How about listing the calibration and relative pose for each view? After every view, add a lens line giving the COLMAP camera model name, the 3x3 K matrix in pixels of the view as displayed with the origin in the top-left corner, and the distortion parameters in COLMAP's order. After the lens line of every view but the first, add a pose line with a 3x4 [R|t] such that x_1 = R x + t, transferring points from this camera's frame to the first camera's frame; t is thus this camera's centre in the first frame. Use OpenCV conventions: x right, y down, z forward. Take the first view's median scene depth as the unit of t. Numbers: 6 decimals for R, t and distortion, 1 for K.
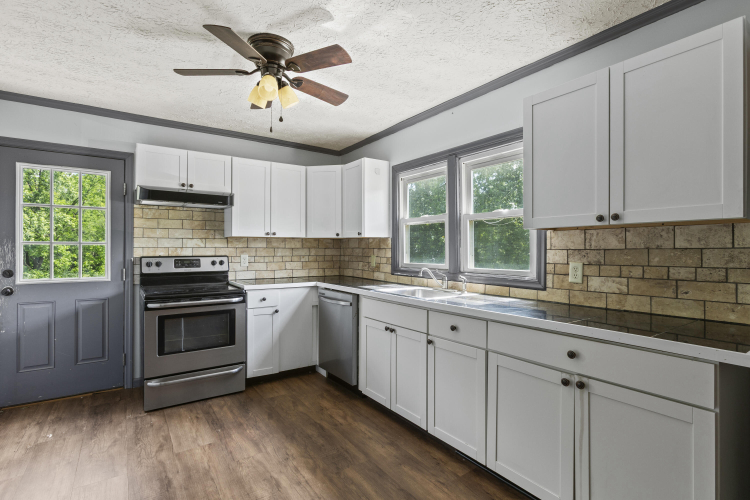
lens RADIAL K [[374.8, 0, 378.6], [0, 374.8, 249.5], [0, 0, 1]] dist [-0.004326, 0.000415]
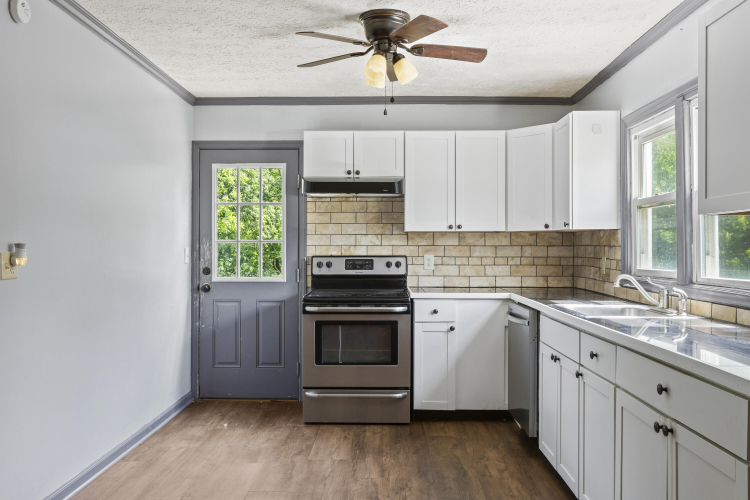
lens RADIAL K [[669.7, 0, 373.7], [0, 669.7, 249.3], [0, 0, 1]] dist [-0.021489, 0.008254]
pose [[0.805090, 0.000394, -0.593152, 0.448390], [-0.000320, 1.000000, 0.000230, 0.003448], [0.593152, 0.000005, 0.805090, -0.207692]]
